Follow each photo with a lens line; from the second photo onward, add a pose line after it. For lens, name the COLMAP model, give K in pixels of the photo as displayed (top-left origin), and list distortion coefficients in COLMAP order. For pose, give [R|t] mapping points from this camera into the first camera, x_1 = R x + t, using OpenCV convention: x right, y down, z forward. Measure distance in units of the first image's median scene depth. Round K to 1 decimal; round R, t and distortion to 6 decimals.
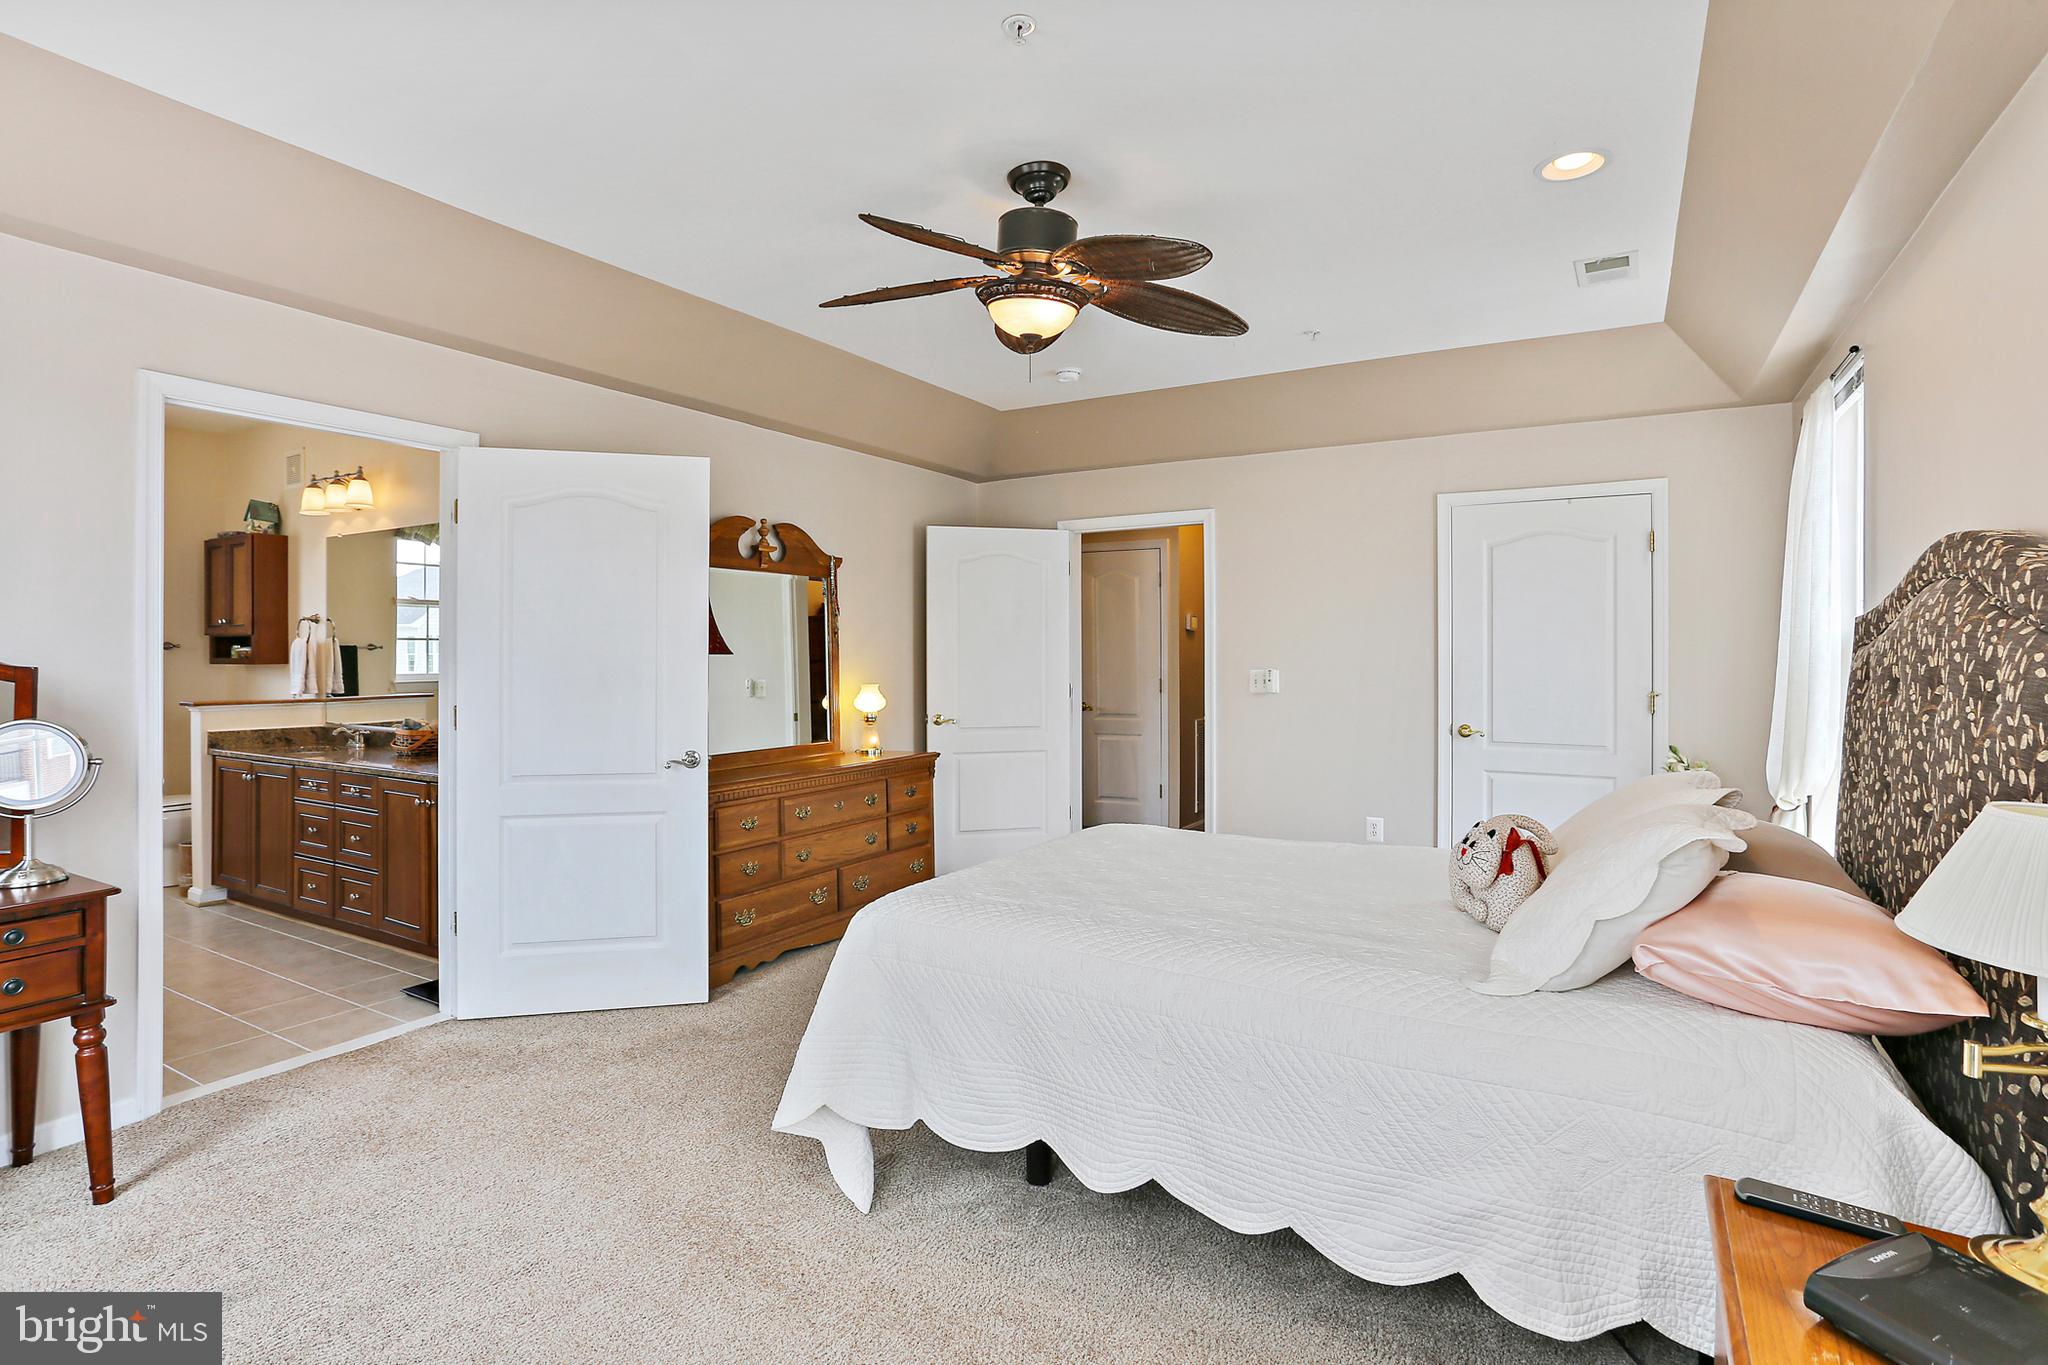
lens RADIAL K [[980.4, 0, 1012.8], [0, 980.4, 679.9], [0, 0, 1]] dist [-0.050035, 0.024992]
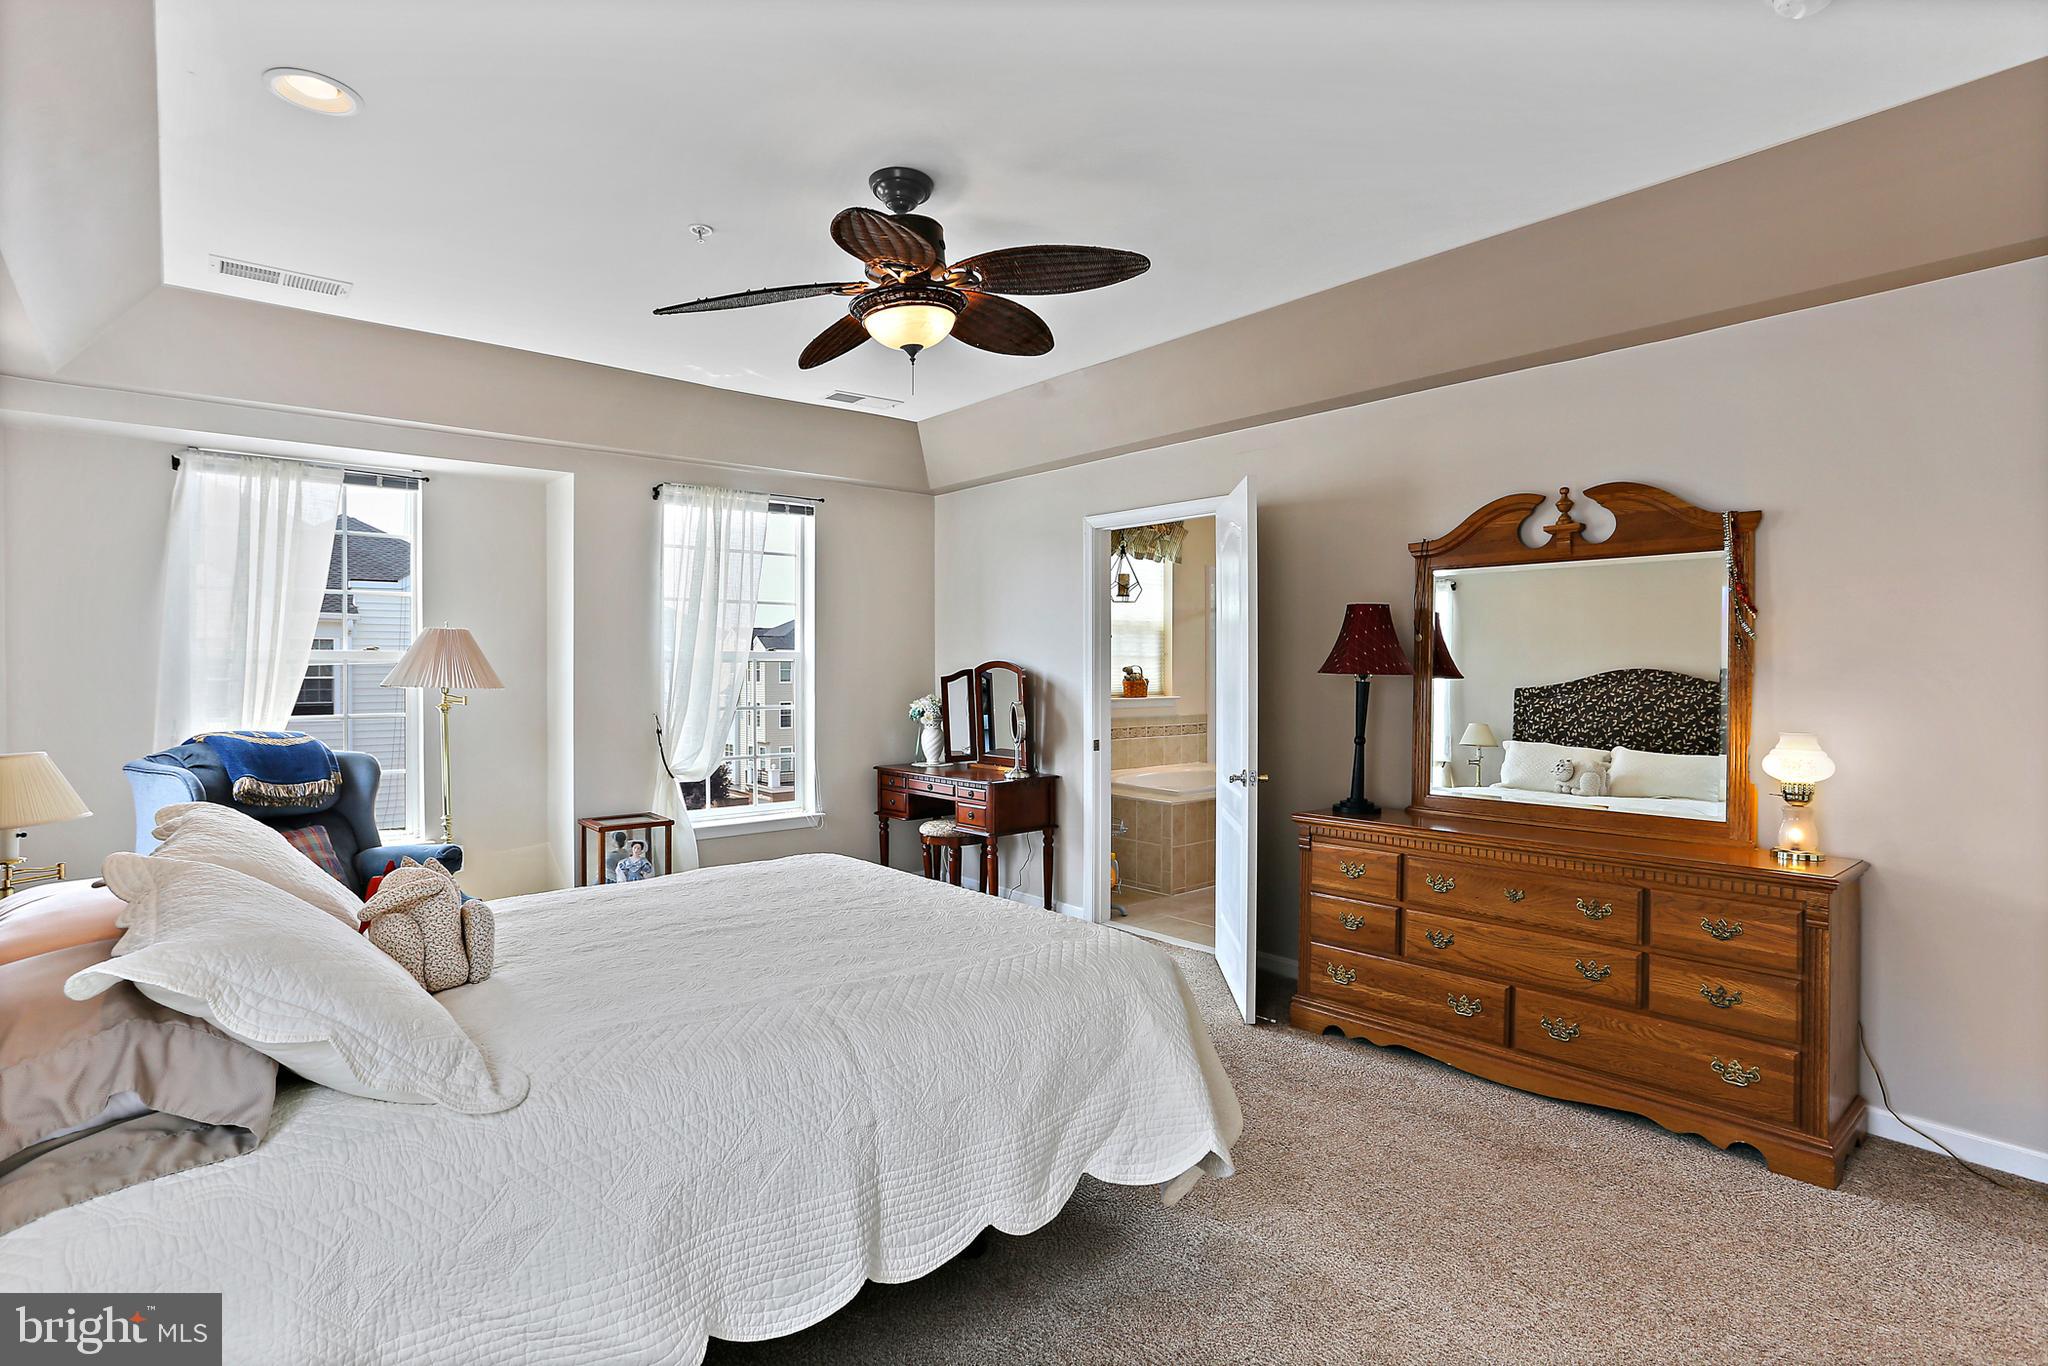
lens RADIAL K [[980.4, 0, 1012.8], [0, 980.4, 680.4], [0, 0, 1]] dist [-0.050035, 0.024992]
pose [[-0.277182, 0.009031, -0.960775, 0.585936], [-0.031970, 0.999315, 0.018617, -0.023810], [0.960285, 0.035877, -0.276704, 0.866847]]
